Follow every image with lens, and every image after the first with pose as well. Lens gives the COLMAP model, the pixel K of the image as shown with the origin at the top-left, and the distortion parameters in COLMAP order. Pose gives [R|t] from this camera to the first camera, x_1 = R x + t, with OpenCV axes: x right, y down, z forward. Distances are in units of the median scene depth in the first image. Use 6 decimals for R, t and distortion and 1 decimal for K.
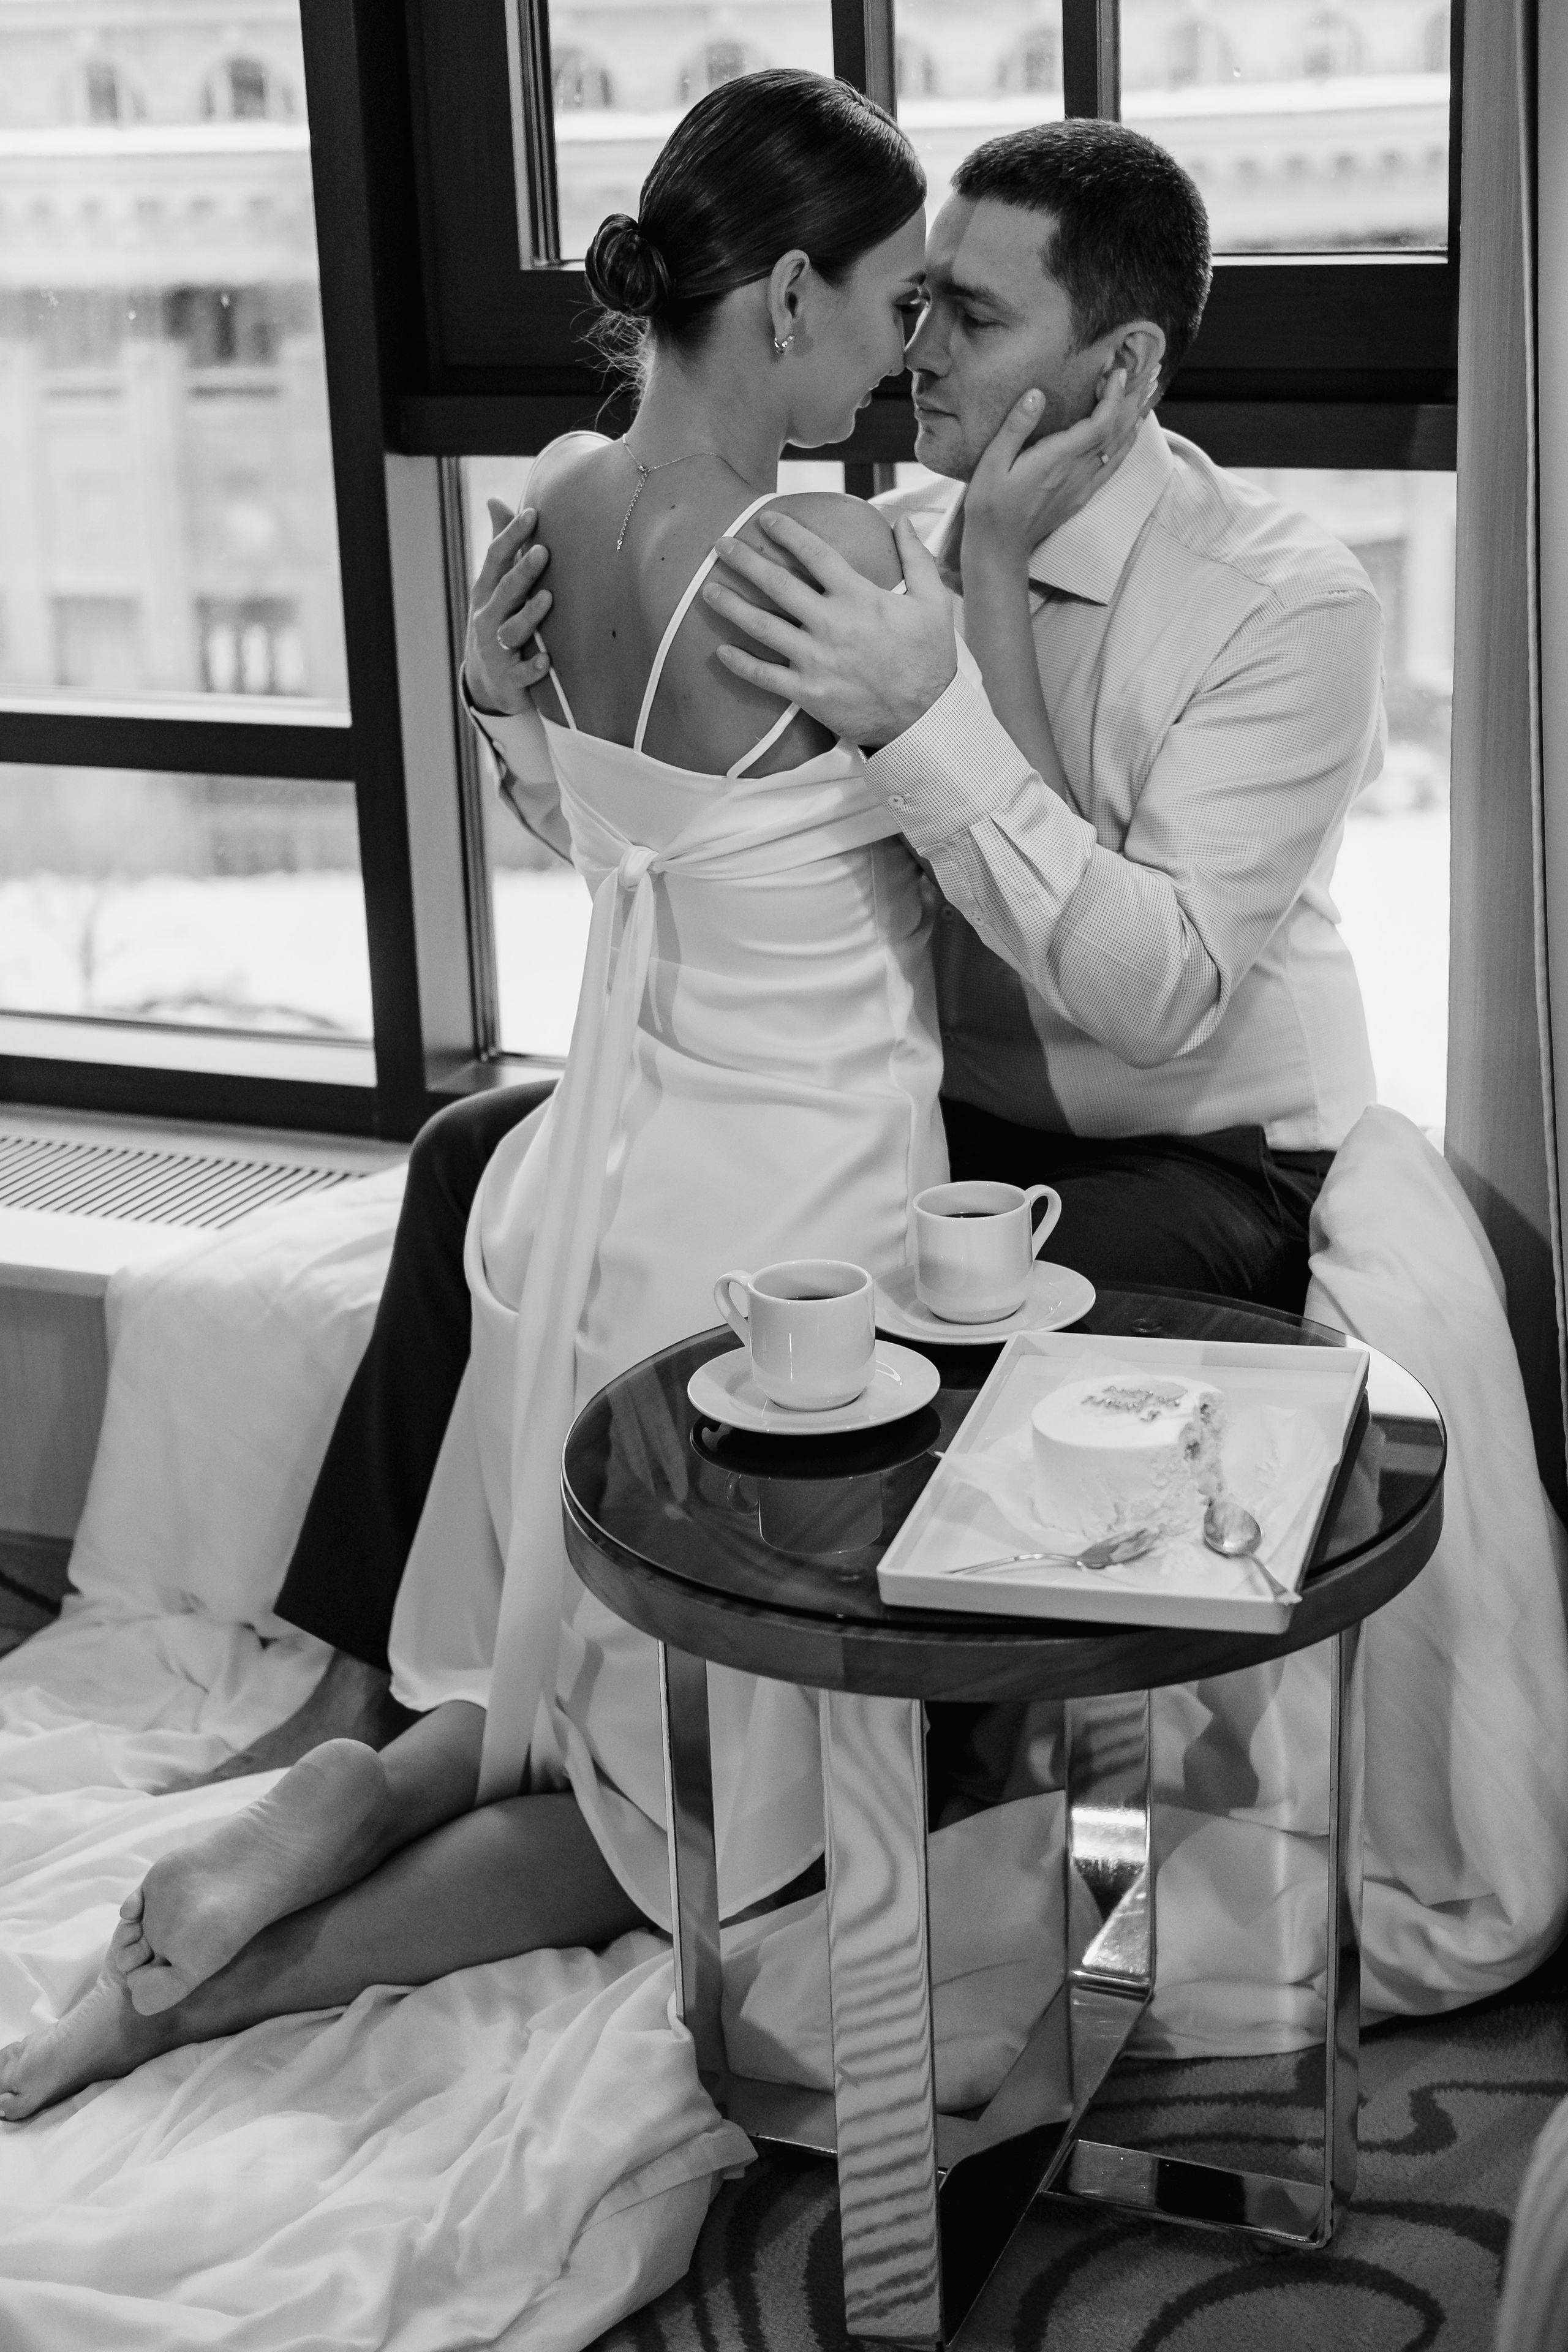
lens RADIAL K [[4113.6, 0, 784.0], [0, 4113.6, 1176.0], [0, 0, 1]] dist [-0.073433, -0.052734]
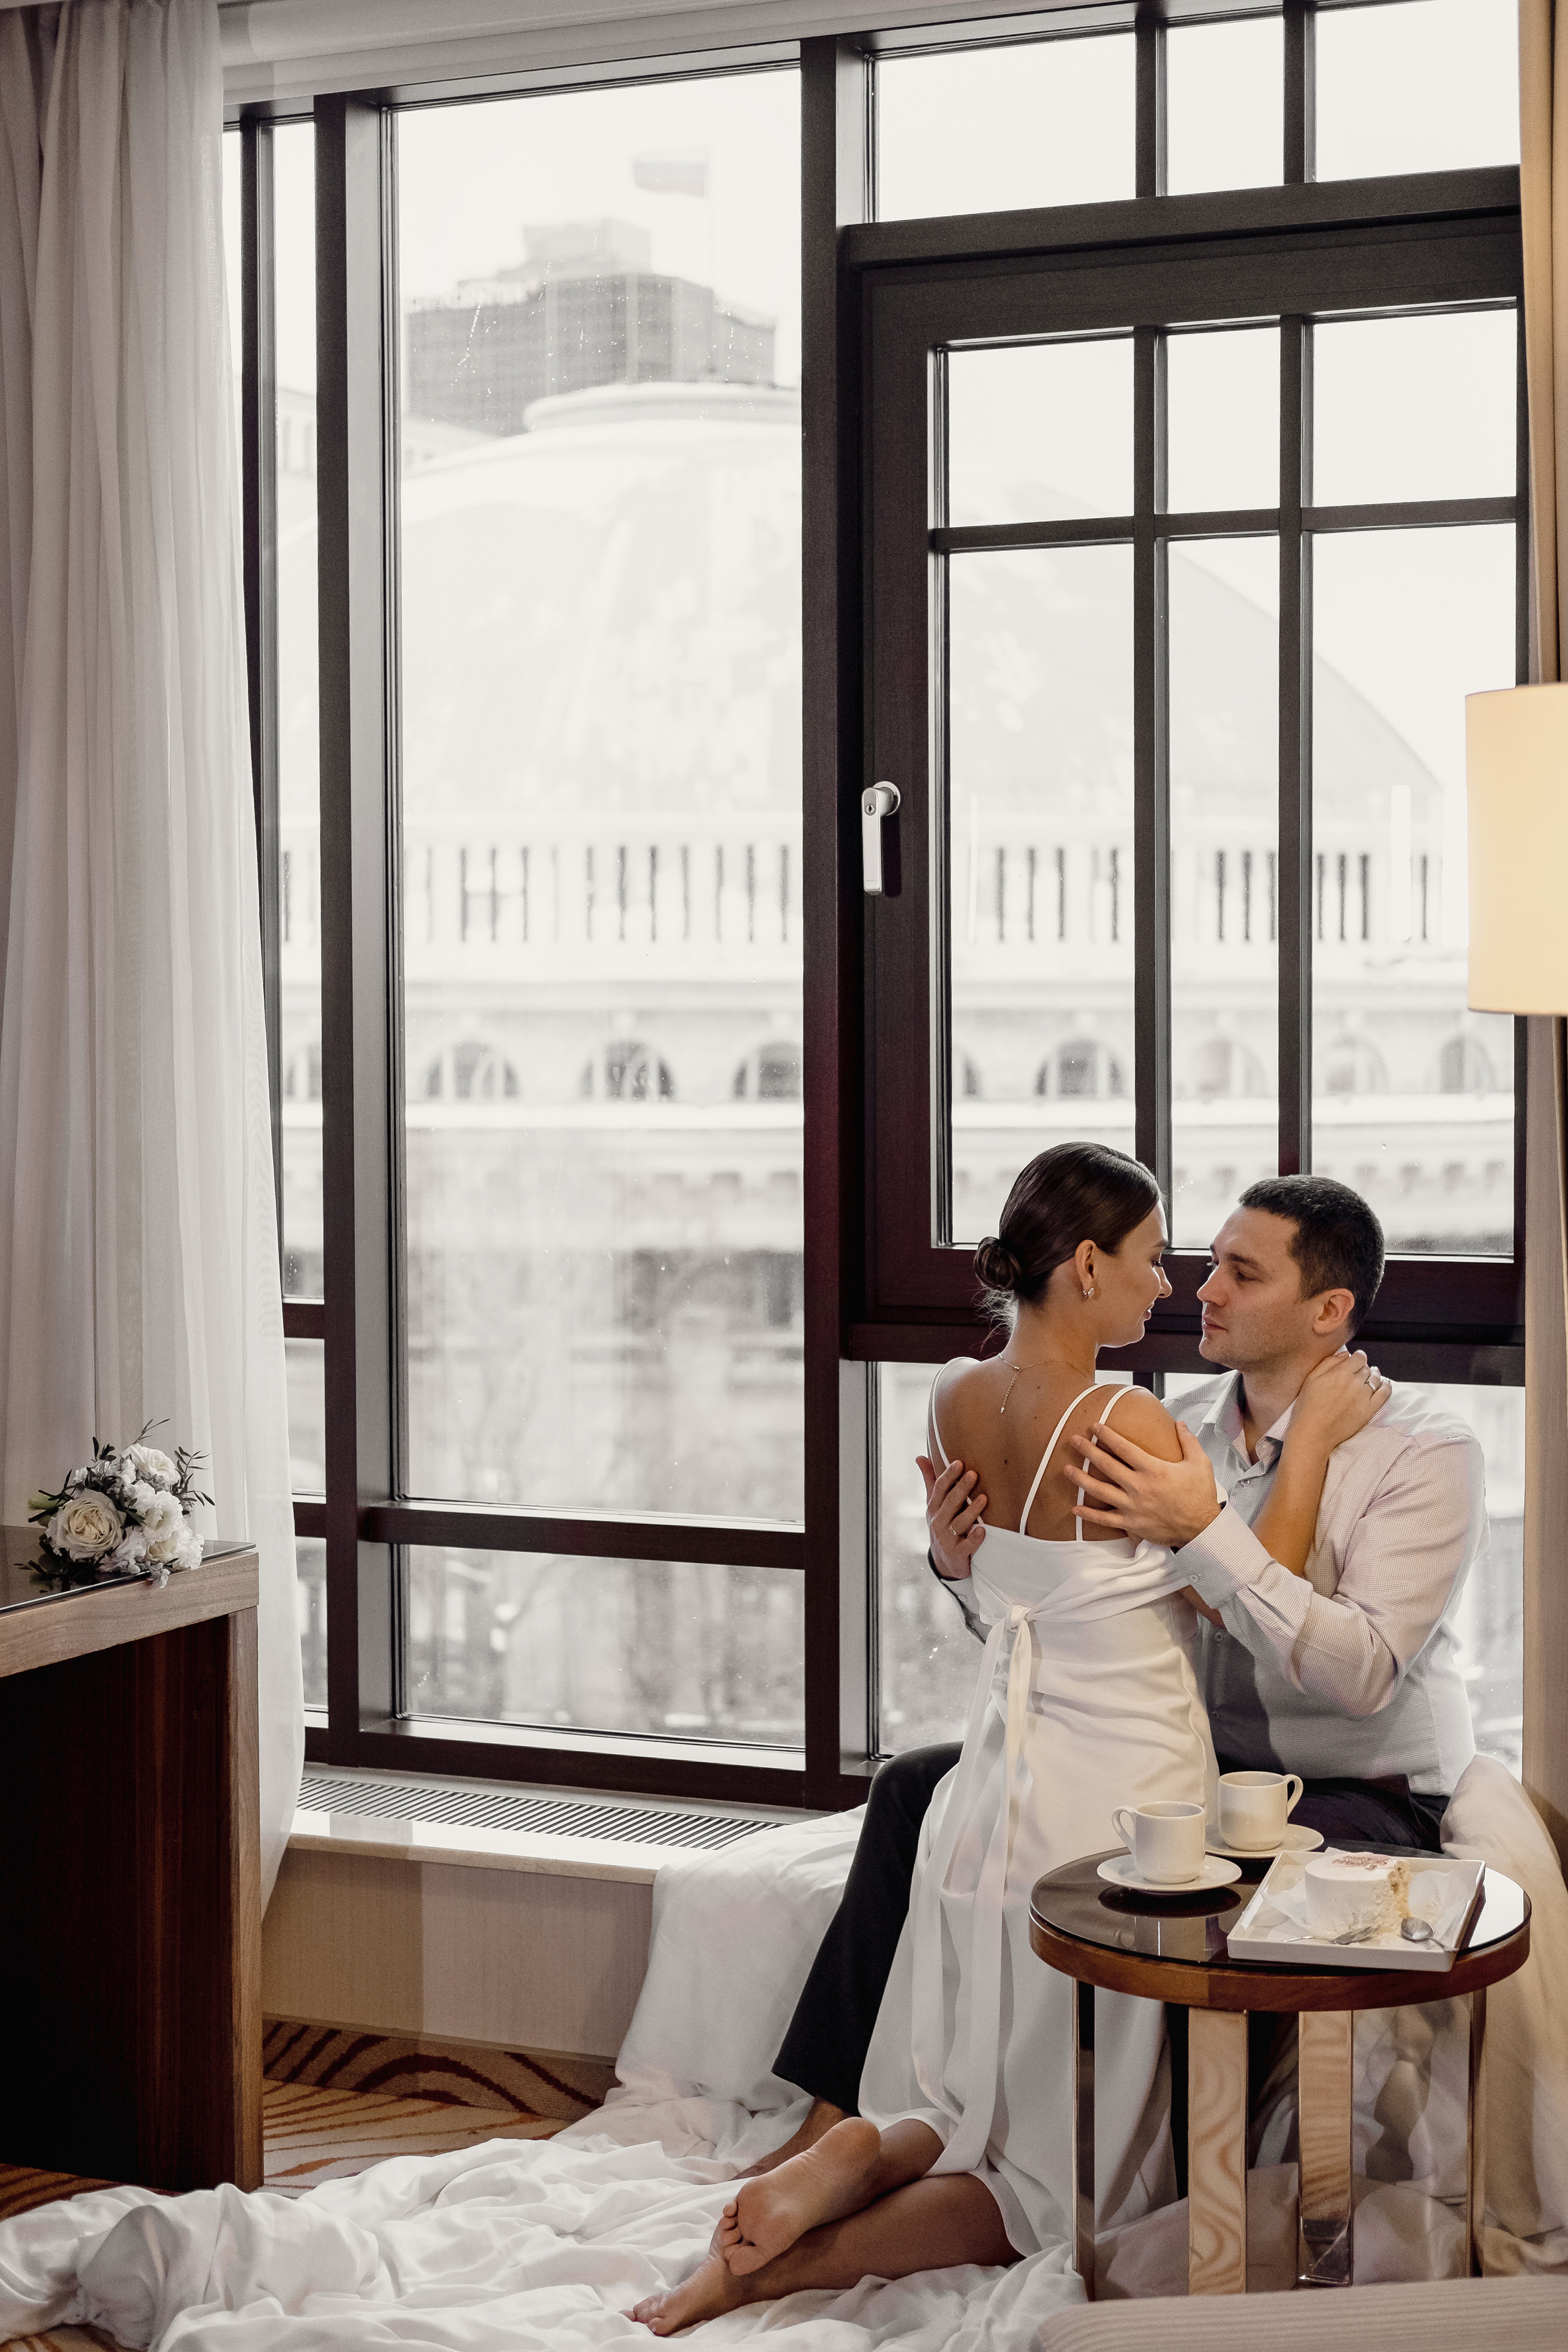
lens RADIAL K [[4283.3, 0, 784.0], [0, 4283.3, 1176.0], [0, 0, 1]] dist [0.078703, -0.050665]
pose [[0.999388, 0.034935, -0.001856, -0.143662], [-0.034413, 0.972149, -0.231824, 0.168455], [-0.006295, 0.231746, 0.972756, -0.748872]]
